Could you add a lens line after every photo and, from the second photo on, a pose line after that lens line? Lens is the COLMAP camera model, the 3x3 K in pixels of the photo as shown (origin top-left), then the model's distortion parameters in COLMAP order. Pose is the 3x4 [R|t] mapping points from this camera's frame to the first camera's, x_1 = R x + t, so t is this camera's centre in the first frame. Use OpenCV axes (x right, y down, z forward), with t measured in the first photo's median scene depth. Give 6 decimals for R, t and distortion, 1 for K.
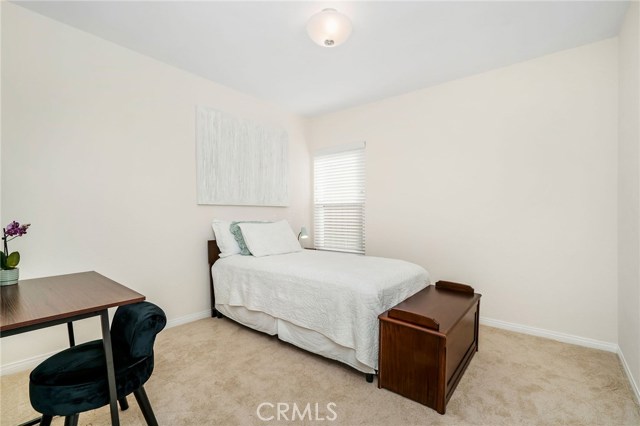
lens RADIAL K [[287.8, 0, 323.5], [0, 287.8, 210.0], [0, 0, 1]] dist [-0.000317, -0.000004]
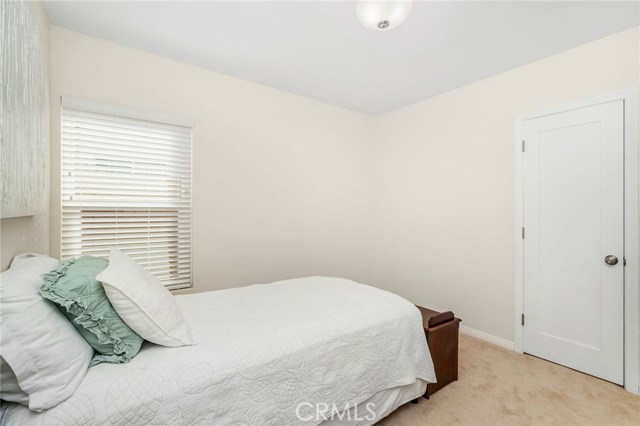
lens RADIAL K [[287.8, 0, 323.5], [0, 287.8, 210.0], [0, 0, 1]] dist [-0.000317, -0.000004]
pose [[0.289452, -0.002903, 0.957188, -0.545095], [-0.017845, 0.999805, 0.008429, -0.039782], [-0.957026, -0.019521, 0.289344, 0.645856]]
